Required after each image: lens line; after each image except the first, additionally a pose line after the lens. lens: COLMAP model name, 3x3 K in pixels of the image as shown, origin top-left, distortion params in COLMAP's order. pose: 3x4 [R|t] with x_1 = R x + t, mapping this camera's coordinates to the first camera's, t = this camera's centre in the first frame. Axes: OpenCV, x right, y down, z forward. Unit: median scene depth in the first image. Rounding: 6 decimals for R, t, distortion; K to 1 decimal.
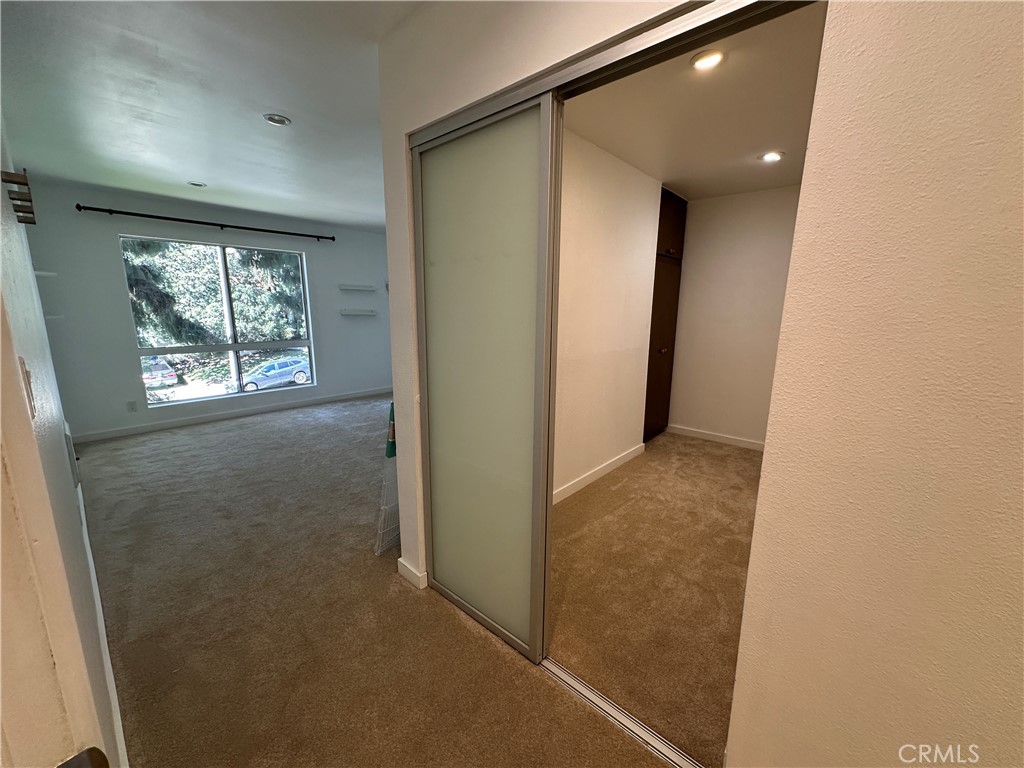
lens RADIAL K [[409.4, 0, 512.8], [0, 409.4, 384.9], [0, 0, 1]] dist [0.002617, 0.000221]
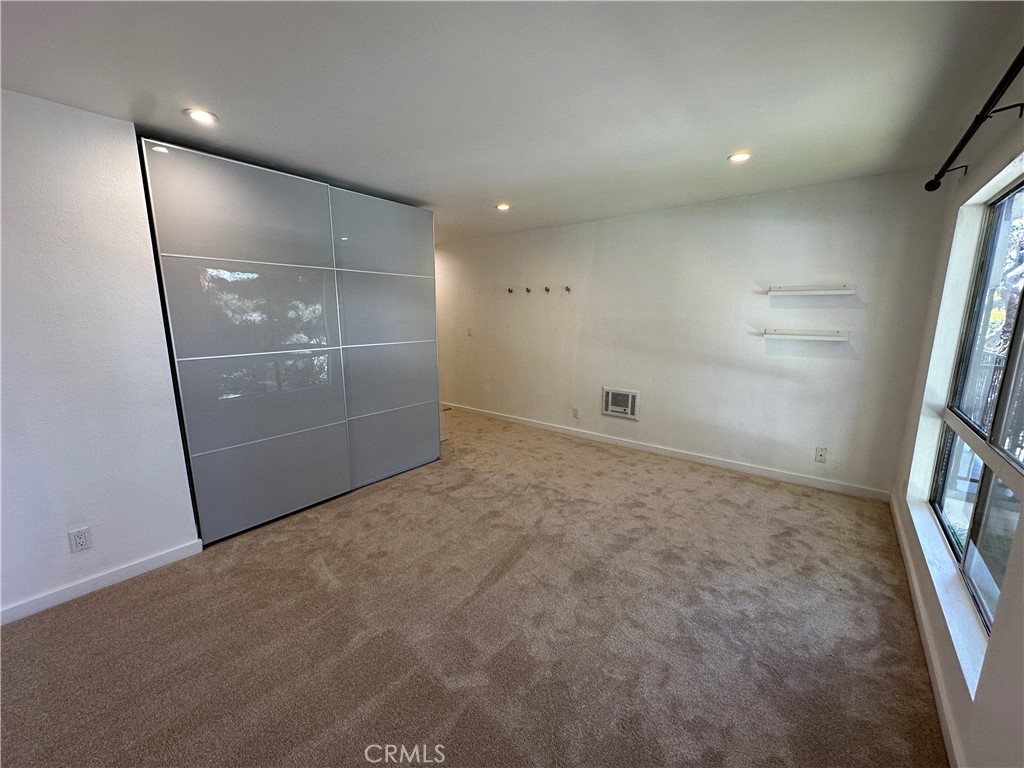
lens RADIAL K [[409.4, 0, 511.6], [0, 409.4, 384.3], [0, 0, 1]] dist [0.002617, 0.000221]
pose [[-0.998362, -0.001543, -0.057184, -0.215980], [-0.022221, 0.931596, 0.362816, -0.232374], [0.052713, 0.363493, -0.930104, 1.113076]]
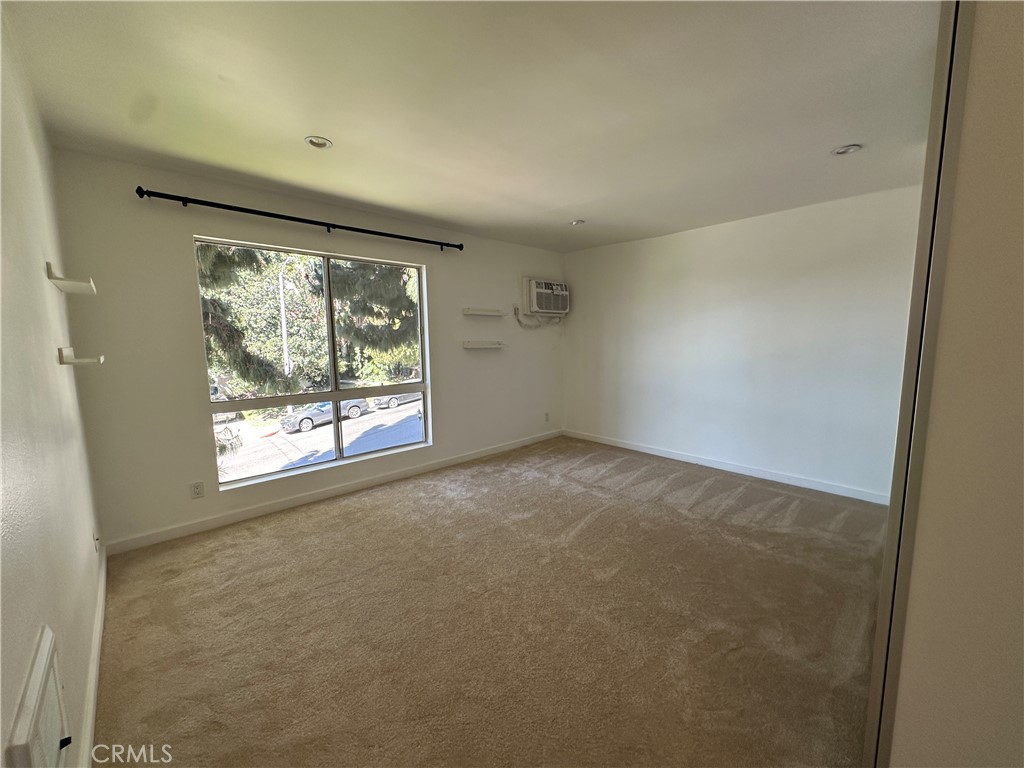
lens RADIAL K [[409.4, 0, 512.3], [0, 409.4, 385.7], [0, 0, 1]] dist [0.002617, 0.000221]
pose [[0.996222, -0.005800, -0.086655, -0.270609], [-0.000421, 0.997433, -0.071600, -0.051226], [0.086848, 0.071366, 0.993662, 0.278982]]
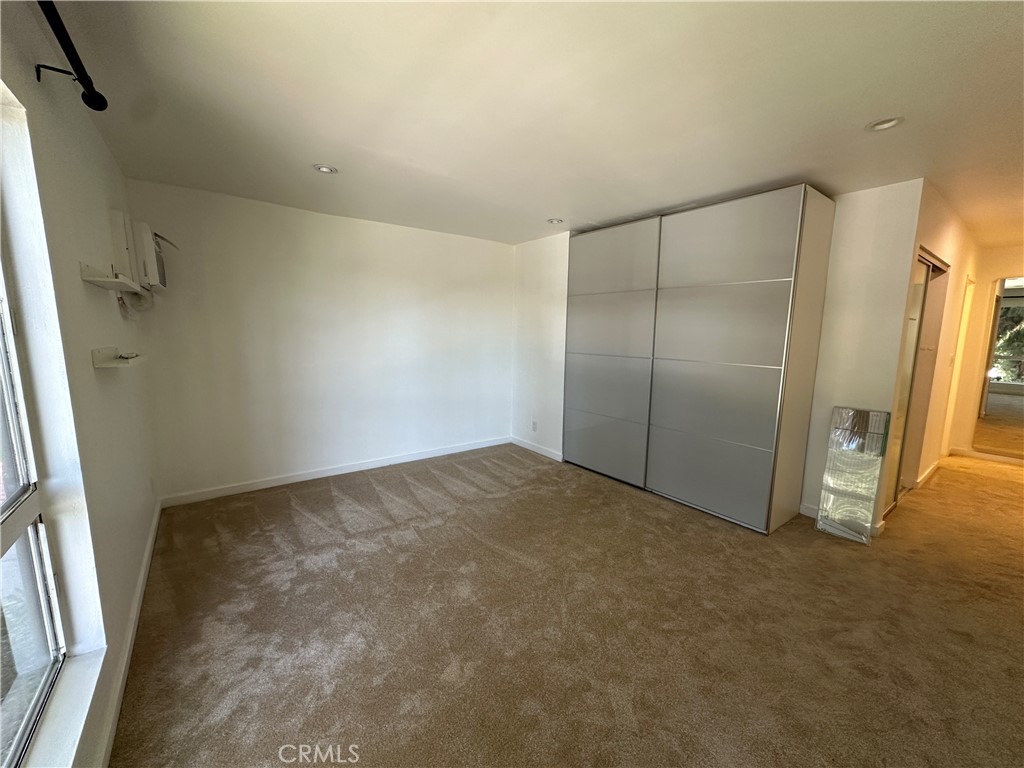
lens RADIAL K [[409.4, 0, 512.0], [0, 409.4, 381.6], [0, 0, 1]] dist [0.002617, 0.000221]
pose [[0.201711, -0.127984, 0.971047, -0.643200], [0.175787, 0.980058, 0.092656, -0.136725], [-0.963541, 0.152008, 0.220186, 0.663307]]
